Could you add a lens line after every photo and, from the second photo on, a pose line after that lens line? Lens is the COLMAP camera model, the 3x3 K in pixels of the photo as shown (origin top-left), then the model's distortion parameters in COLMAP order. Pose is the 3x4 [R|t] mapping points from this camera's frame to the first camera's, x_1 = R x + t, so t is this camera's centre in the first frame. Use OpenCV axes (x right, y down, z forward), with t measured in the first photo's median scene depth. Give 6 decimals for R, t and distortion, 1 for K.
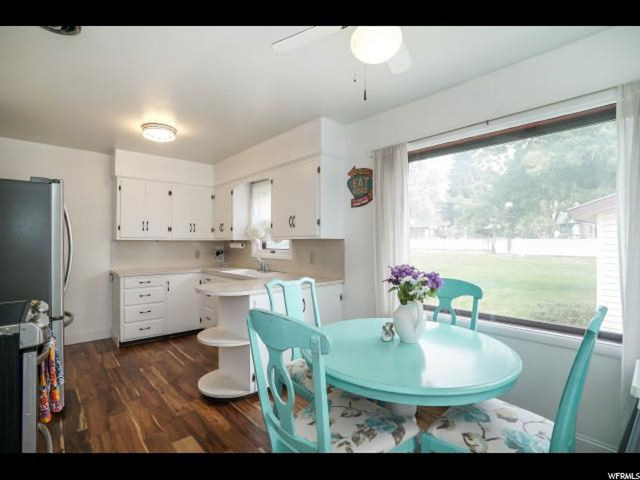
lens RADIAL K [[308.5, 0, 313.0], [0, 308.5, 241.3], [0, 0, 1]] dist [-0.027632, 0.000805]
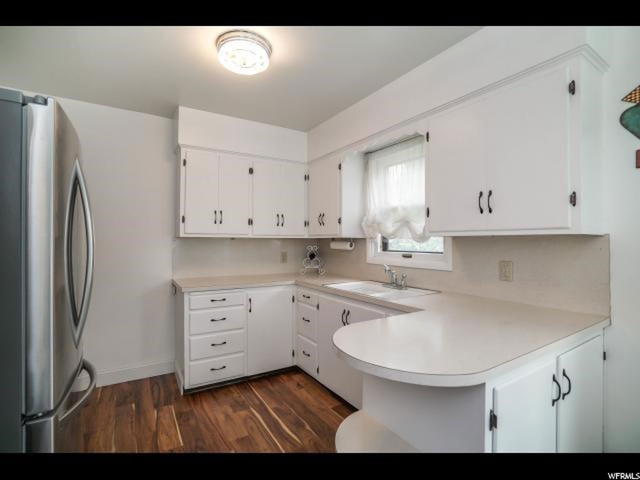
lens RADIAL K [[311.2, 0, 318.8], [0, 311.2, 240.4], [0, 0, 1]] dist [-0.036276, 0.004161]
pose [[0.985527, 0.002639, -0.169496, -0.206453], [-0.002223, 0.999994, 0.002646, 0.000846], [0.169502, -0.002231, 0.985527, 0.349219]]
